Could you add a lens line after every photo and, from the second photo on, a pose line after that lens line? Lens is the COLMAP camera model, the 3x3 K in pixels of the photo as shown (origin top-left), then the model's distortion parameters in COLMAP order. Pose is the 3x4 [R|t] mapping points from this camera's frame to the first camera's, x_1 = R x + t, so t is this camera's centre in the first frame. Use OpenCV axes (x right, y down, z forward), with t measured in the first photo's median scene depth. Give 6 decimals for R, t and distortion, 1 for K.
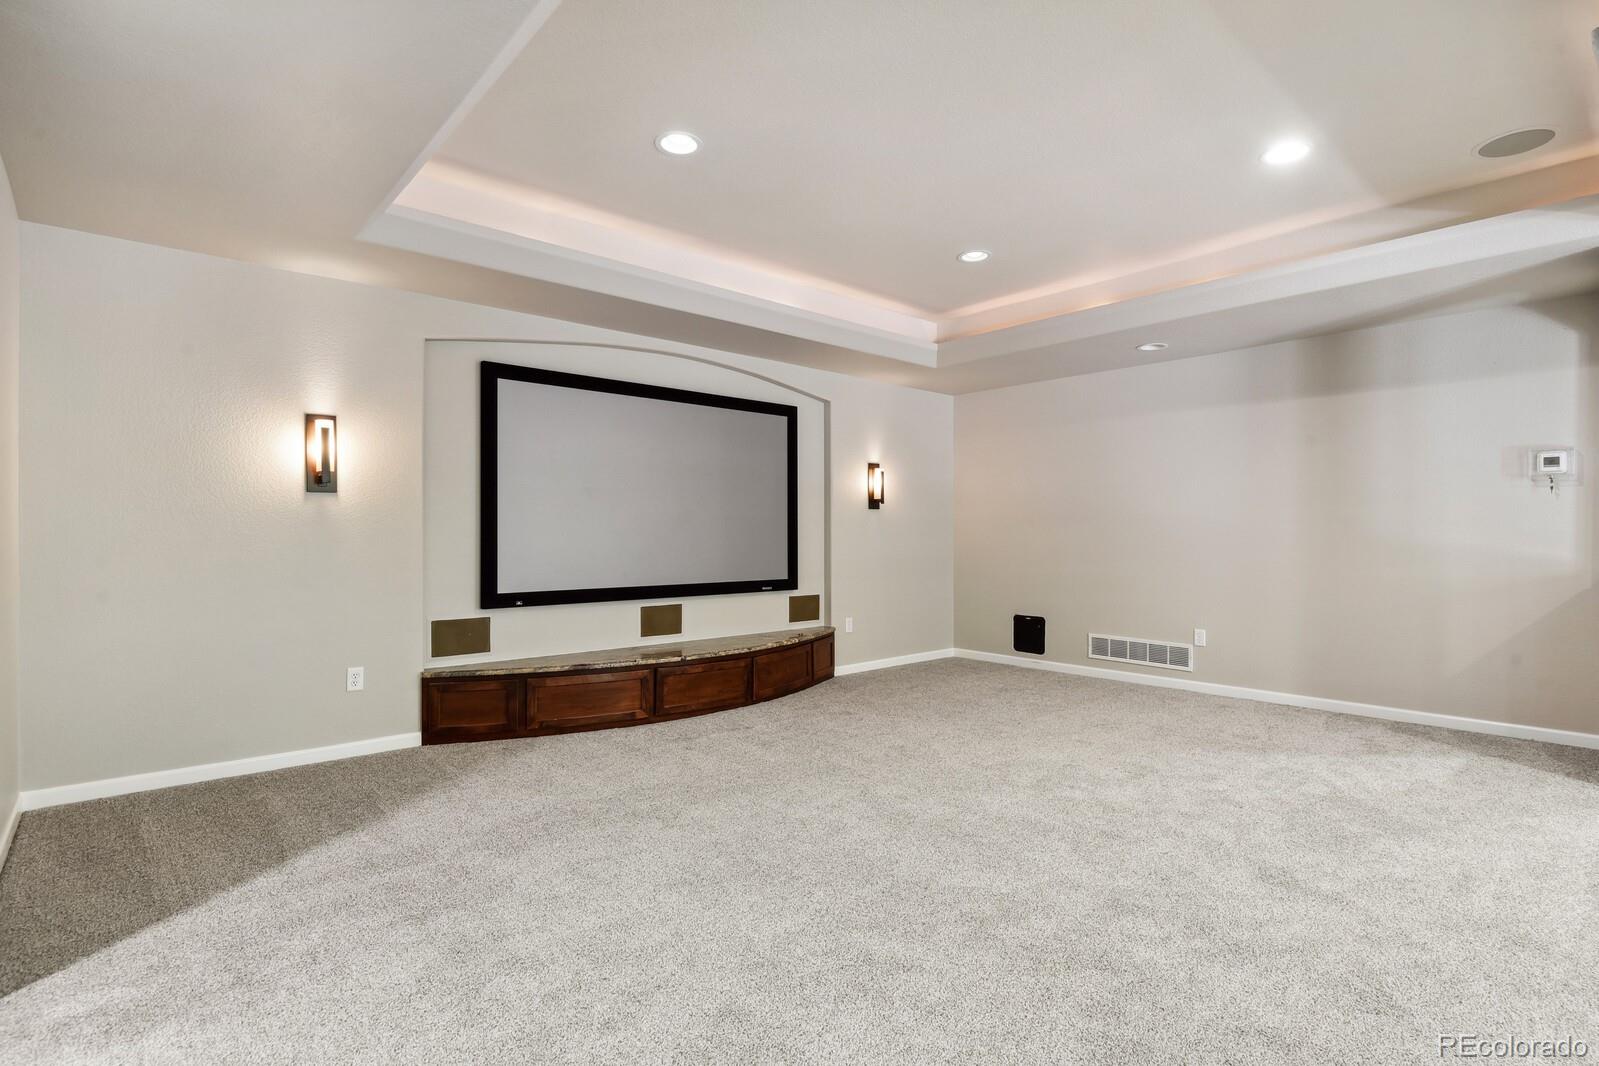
lens RADIAL K [[782.6, 0, 799.5], [0, 782.6, 533.0], [0, 0, 1]] dist [0.003368, 0.000190]
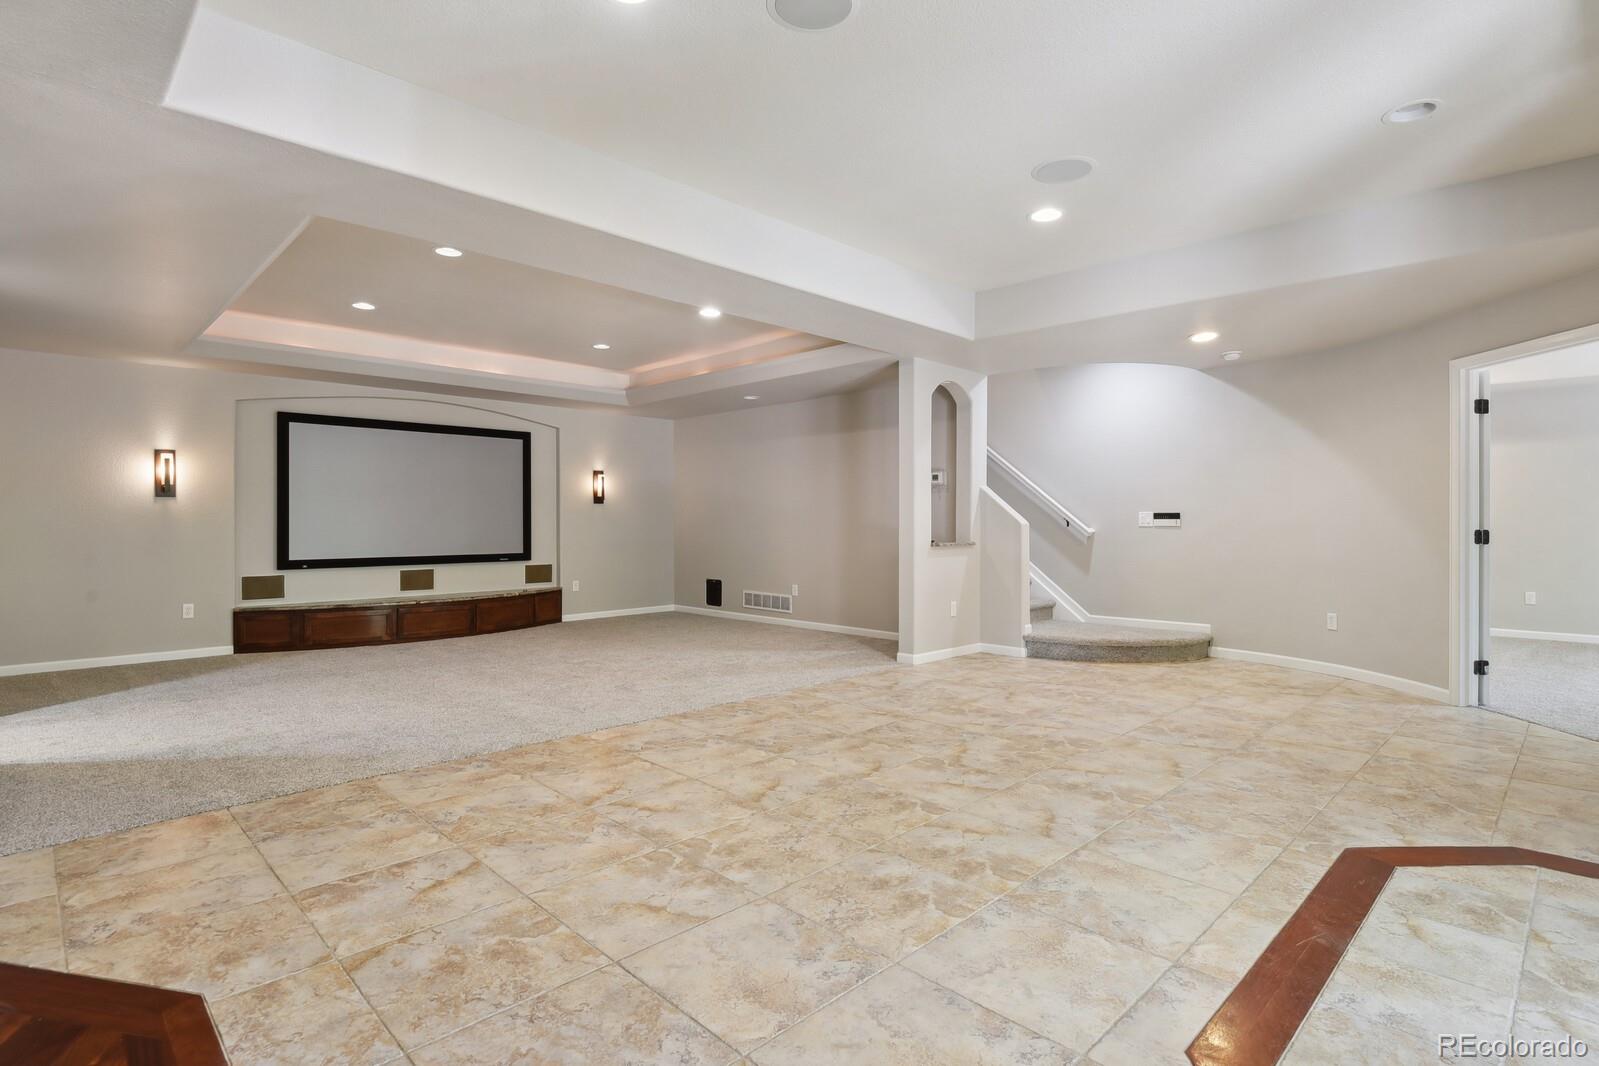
lens RADIAL K [[797.4, 0, 800.0], [0, 797.4, 520.4], [0, 0, 1]] dist [-0.003290, -0.001526]
pose [[0.997875, -0.002052, 0.065127, 0.448880], [0.002040, 0.999998, 0.000245, -0.000443], [-0.065128, -0.000112, 0.997877, -0.553260]]
